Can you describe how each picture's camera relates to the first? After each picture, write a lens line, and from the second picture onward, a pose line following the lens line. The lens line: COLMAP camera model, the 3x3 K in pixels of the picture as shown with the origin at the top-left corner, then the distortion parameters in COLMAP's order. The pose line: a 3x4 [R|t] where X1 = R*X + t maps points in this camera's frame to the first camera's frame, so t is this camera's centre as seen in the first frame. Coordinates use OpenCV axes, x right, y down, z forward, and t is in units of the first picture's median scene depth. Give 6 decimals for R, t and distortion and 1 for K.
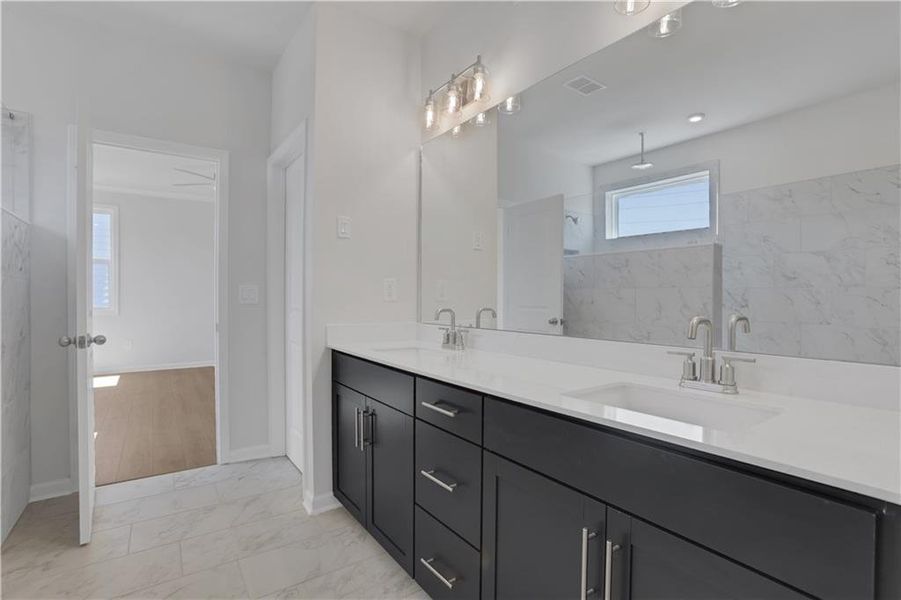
lens RADIAL K [[457.6, 0, 450.5], [0, 457.6, 300.0], [0, 0, 1]] dist [-0.000284, 0.000167]
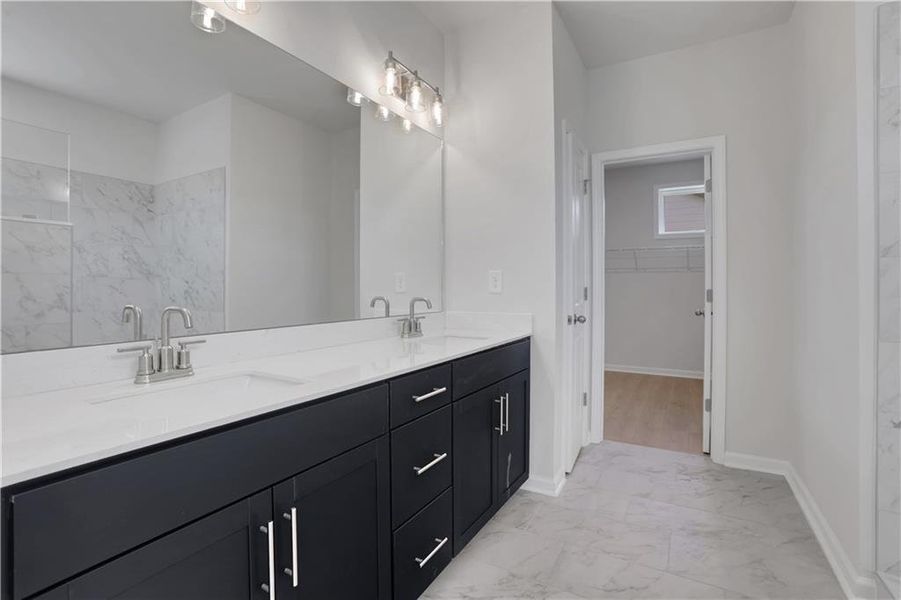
lens RADIAL K [[431.7, 0, 454.4], [0, 431.7, 292.4], [0, 0, 1]] dist [-0.001153, -0.000158]
pose [[-0.392189, -0.015690, 0.919751, -0.628166], [0.006900, 0.999776, 0.019997, -0.008833], [-0.919859, 0.014189, -0.391993, 0.877802]]
